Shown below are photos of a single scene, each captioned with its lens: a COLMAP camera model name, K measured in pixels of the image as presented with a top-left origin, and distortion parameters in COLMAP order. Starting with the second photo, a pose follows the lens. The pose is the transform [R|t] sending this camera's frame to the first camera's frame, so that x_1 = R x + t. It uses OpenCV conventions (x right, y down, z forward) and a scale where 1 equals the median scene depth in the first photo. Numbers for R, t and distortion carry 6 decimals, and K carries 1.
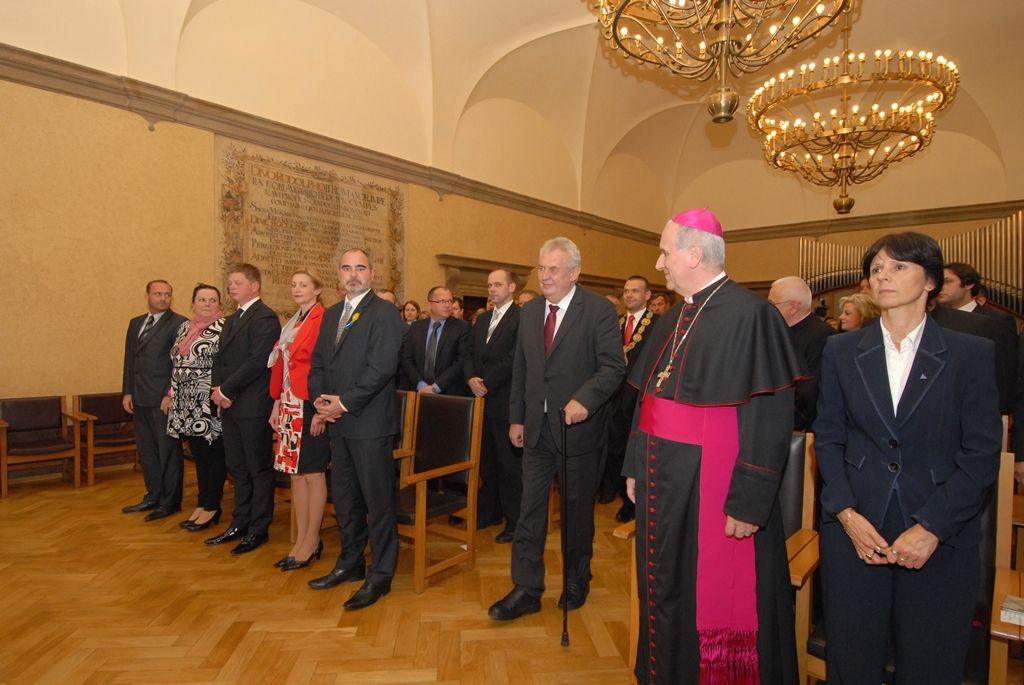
lens RADIAL K [[584.2, 0, 534.1], [0, 584.2, 352.4], [0, 0, 1]] dist [-0.004341, -0.003007]
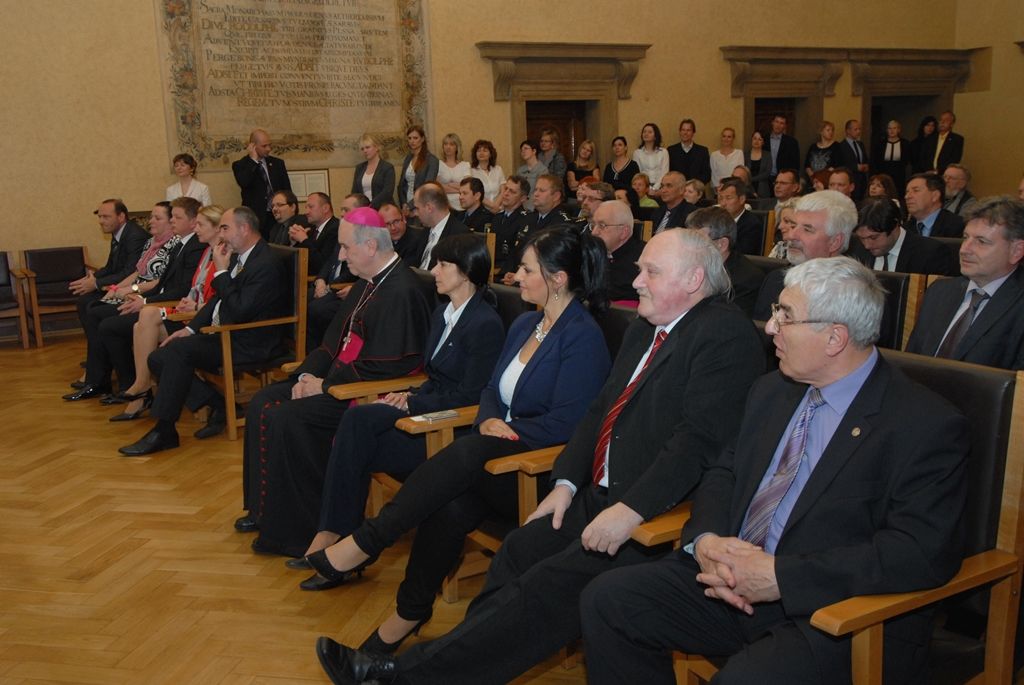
lens RADIAL K [[1007.1, 0, 518.0], [0, 1007.1, 341.8], [0, 0, 1]] dist [0.064755, -0.075460]
pose [[0.942782, 0.019292, -0.332851, 0.370028], [0.034737, 0.987208, 0.155607, -0.005278], [0.331595, -0.158266, 0.930052, -0.192194]]
